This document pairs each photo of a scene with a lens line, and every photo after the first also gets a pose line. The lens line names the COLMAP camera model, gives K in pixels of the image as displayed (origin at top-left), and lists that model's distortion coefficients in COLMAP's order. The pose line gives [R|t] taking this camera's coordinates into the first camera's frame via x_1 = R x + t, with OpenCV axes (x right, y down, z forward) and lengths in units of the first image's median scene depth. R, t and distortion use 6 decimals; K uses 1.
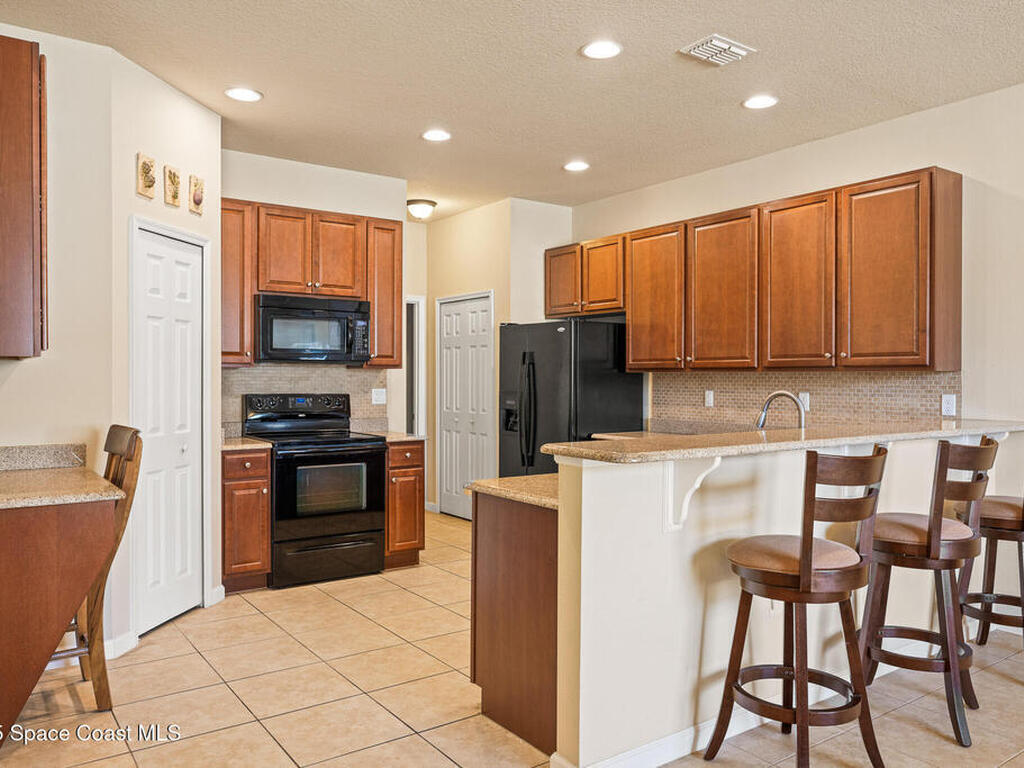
lens RADIAL K [[777.8, 0, 512.0], [0, 777.8, 384.0], [0, 0, 1]] dist [0.007561, 0.007104]
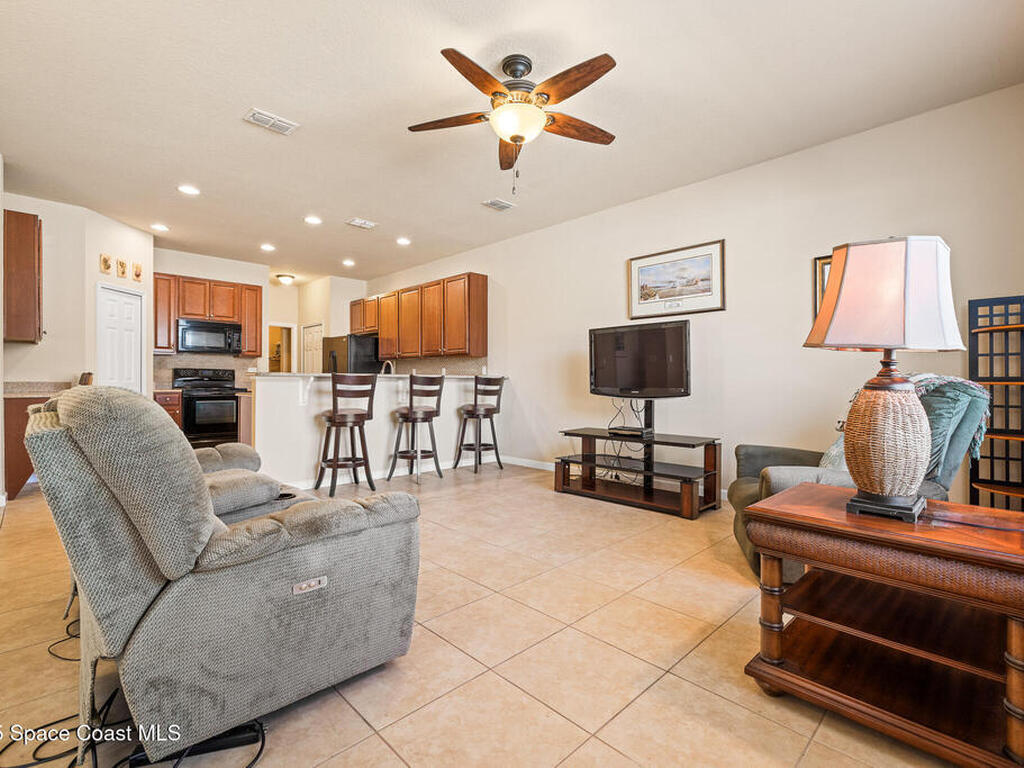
lens RADIAL K [[486.1, 0, 511.5], [0, 486.1, 380.7], [0, 0, 1]] dist [0.005210, 0.000700]
pose [[0.987901, 0.000493, 0.155084, 0.338009], [0.001241, 0.999938, -0.011085, 0.061053], [-0.155079, 0.011143, 0.987839, -0.406075]]
